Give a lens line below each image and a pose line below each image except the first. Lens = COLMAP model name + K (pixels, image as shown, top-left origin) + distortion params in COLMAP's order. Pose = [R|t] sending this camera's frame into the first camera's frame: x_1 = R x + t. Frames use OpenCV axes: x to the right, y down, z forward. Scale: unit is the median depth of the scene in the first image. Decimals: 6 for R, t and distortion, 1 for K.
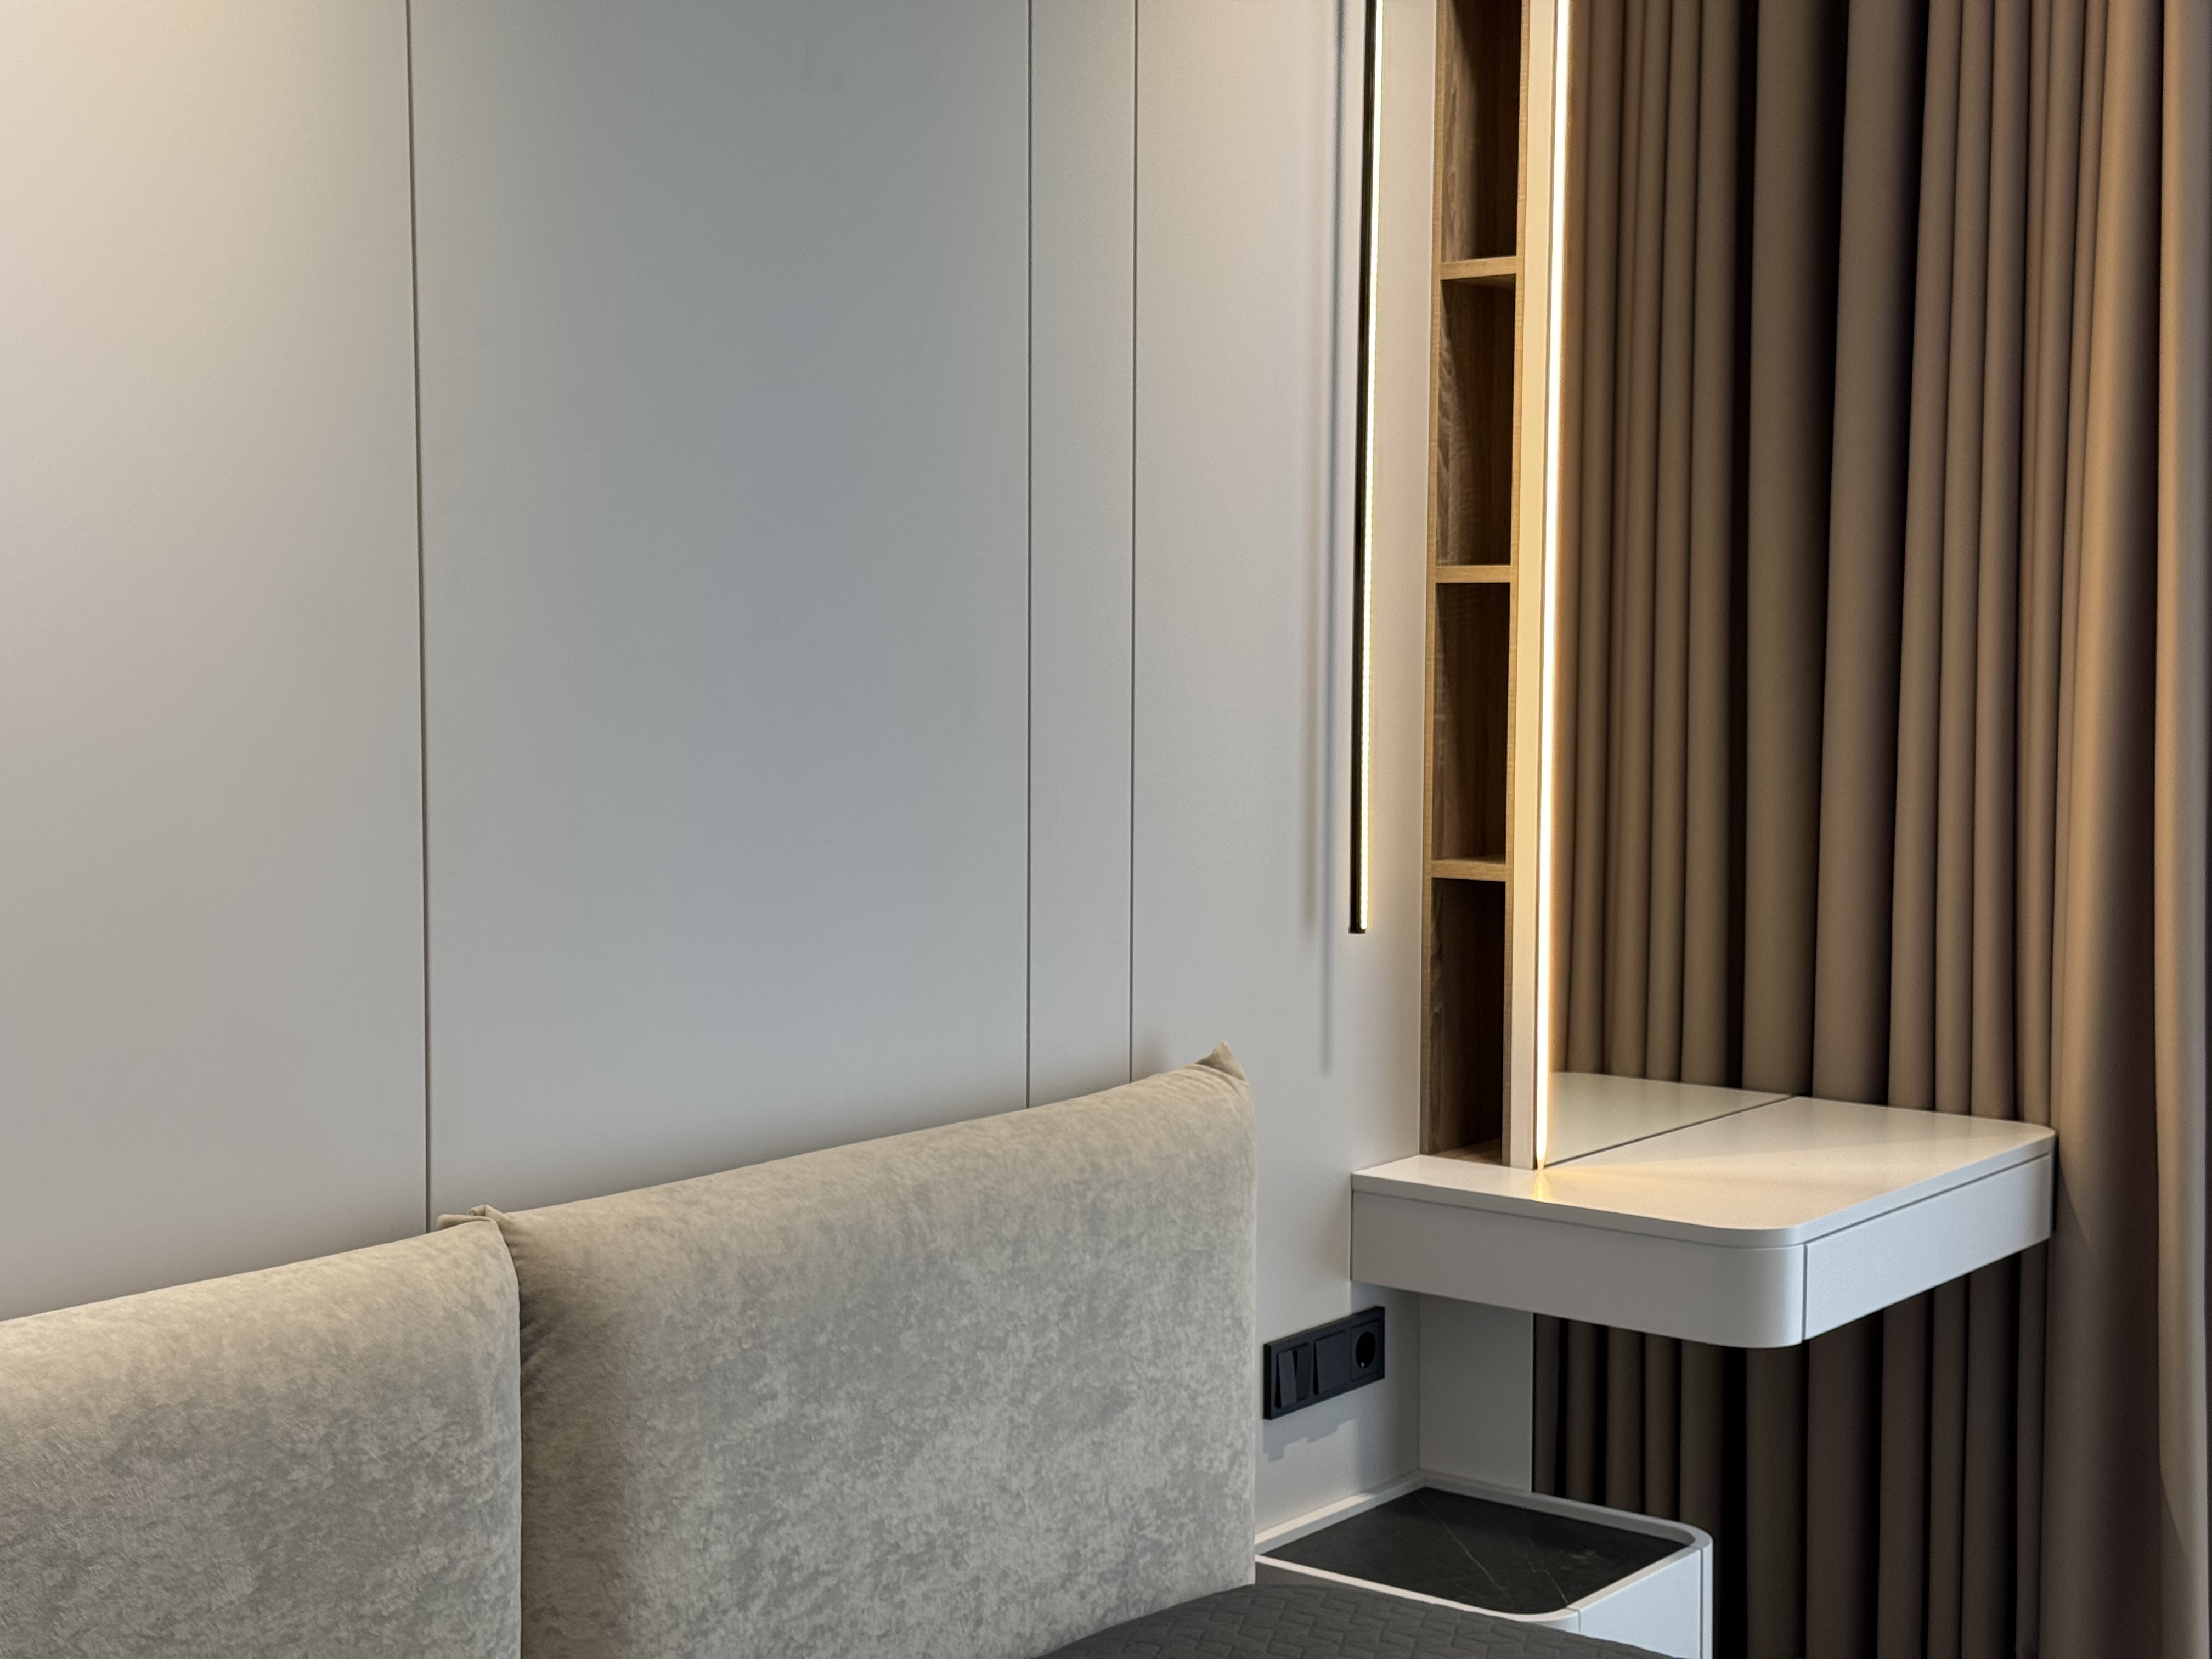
lens RADIAL K [[3112.2, 0, 1101.8], [0, 3112.2, 829.6], [0, 0, 1]] dist [0.117720, 0.000000]
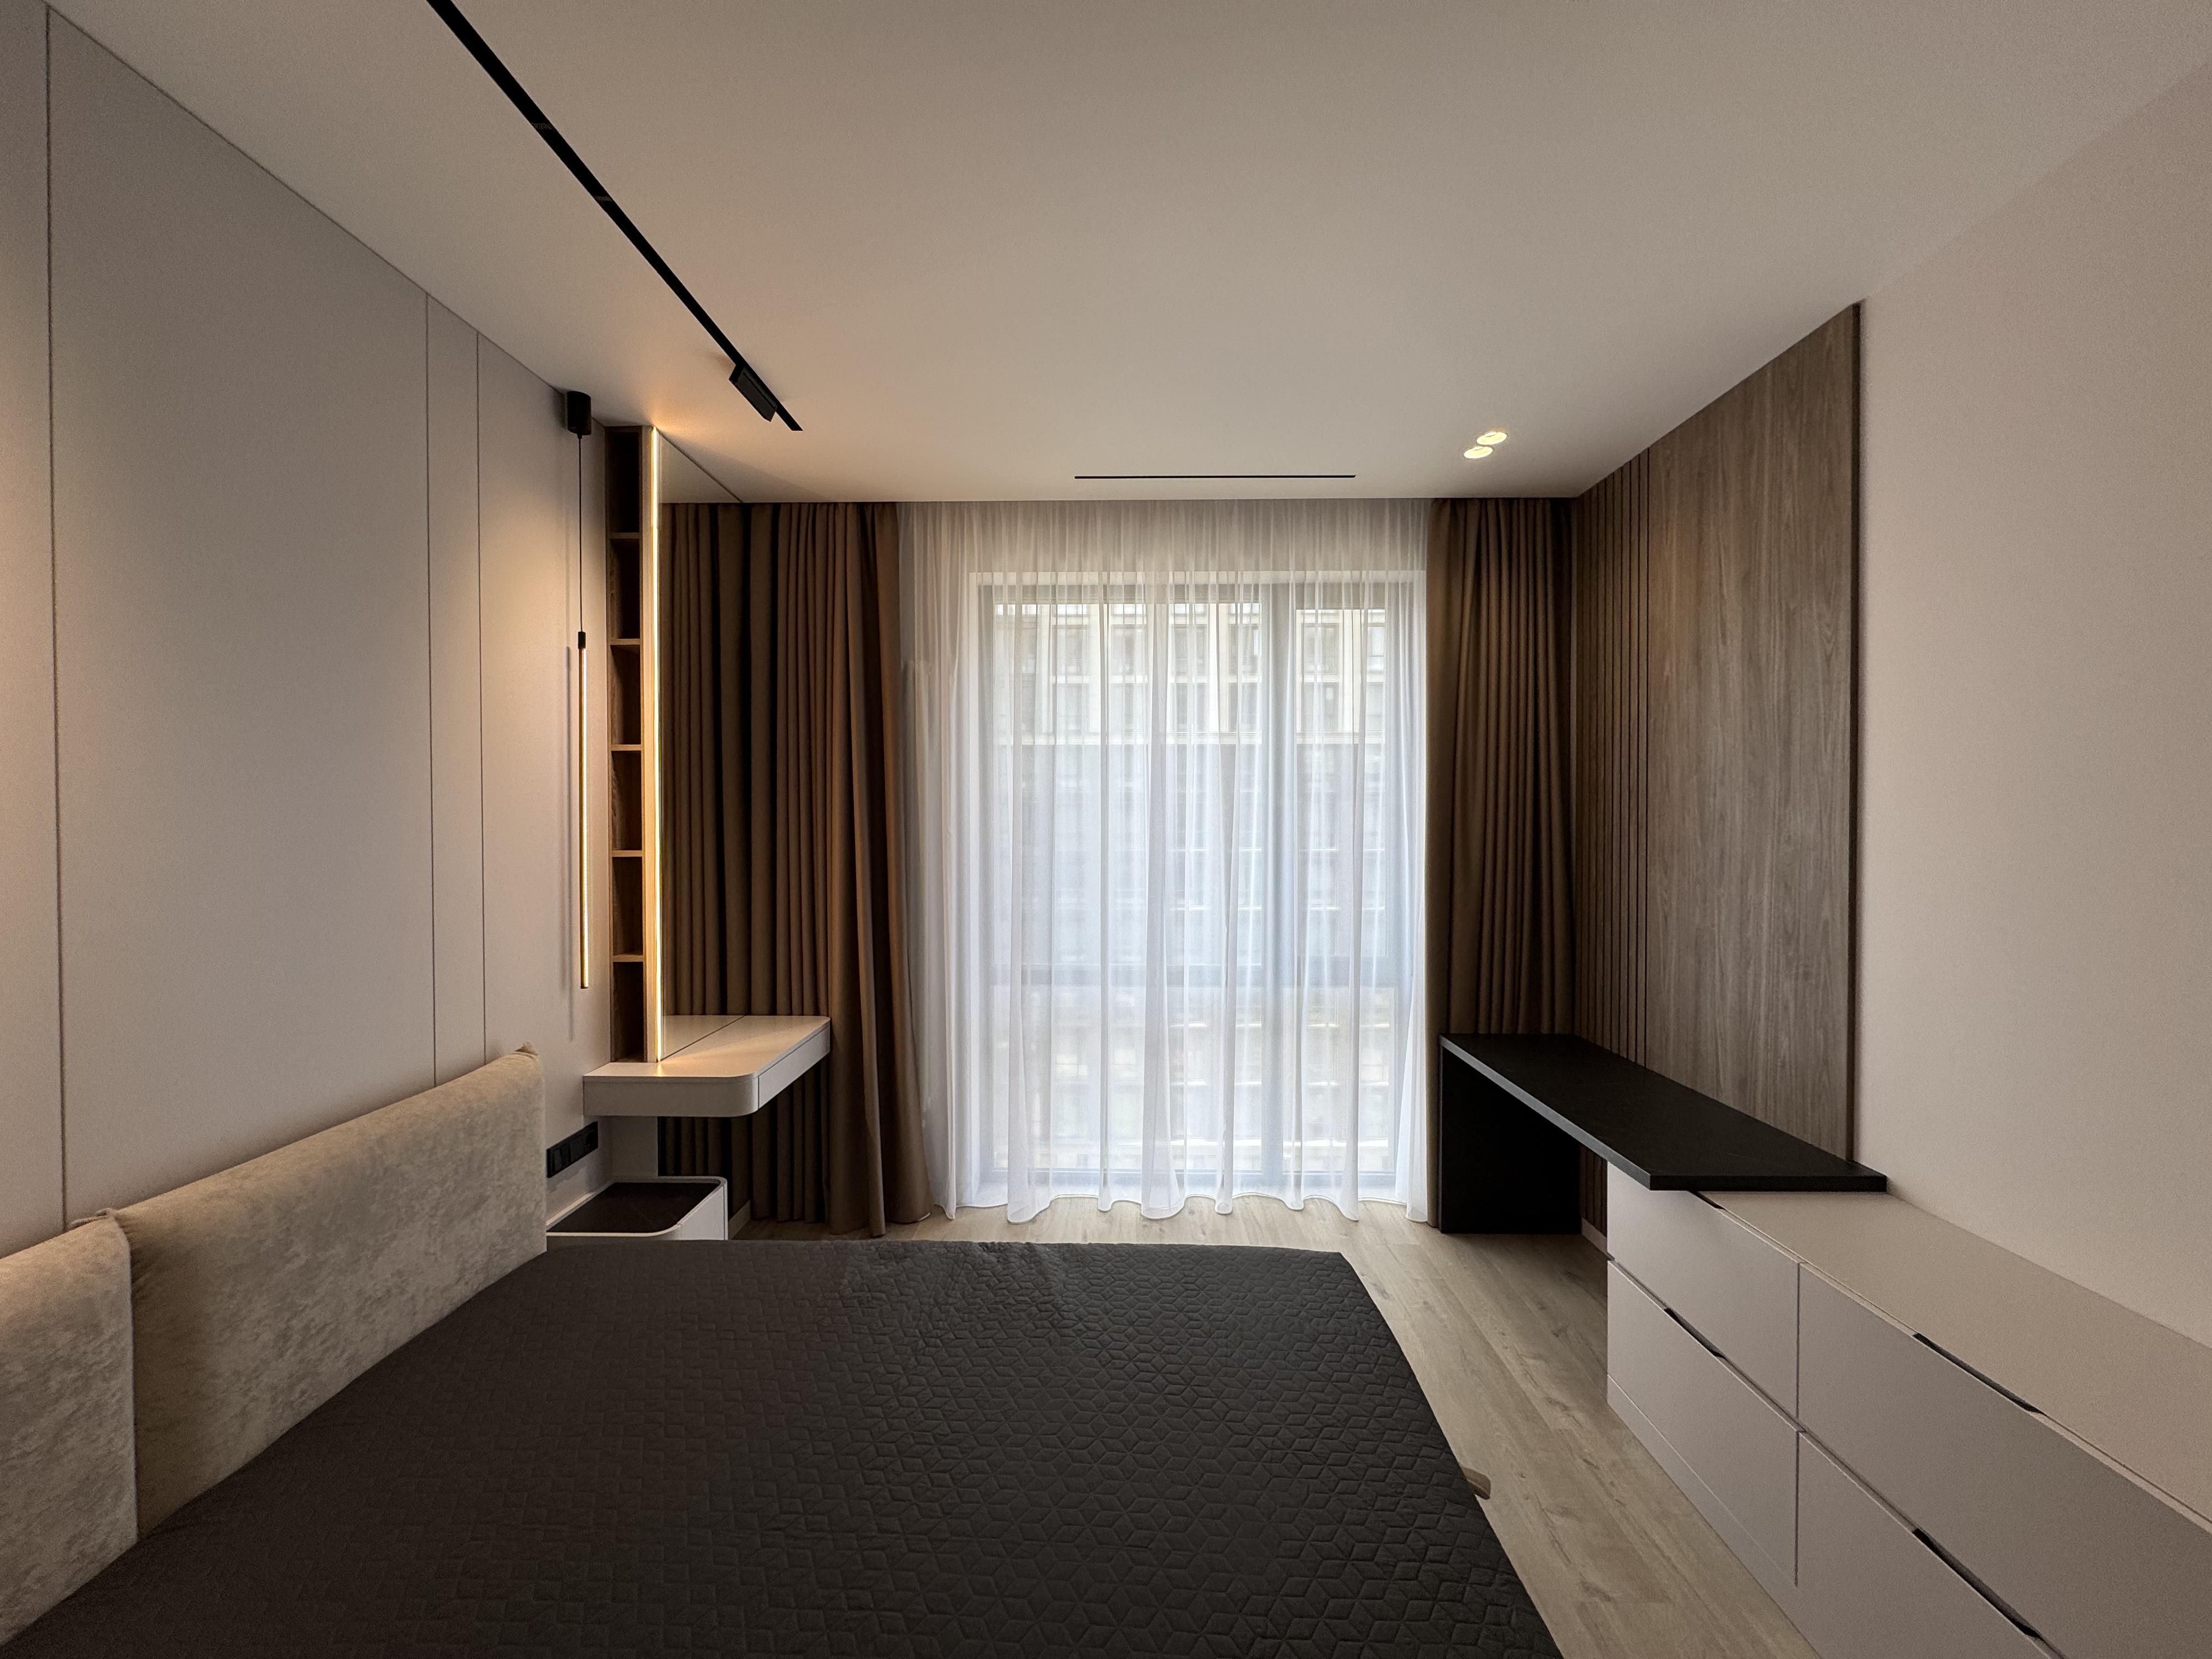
lens RADIAL K [[884.4, 0, 1104.3], [0, 884.4, 832.4], [0, 0, 1]] dist [-0.003979, 0.000509]
pose [[0.805613, -0.013508, 0.592288, -0.008241], [0.048547, 0.997883, -0.043274, -0.056208], [-0.590450, 0.063616, 0.804563, 0.117957]]
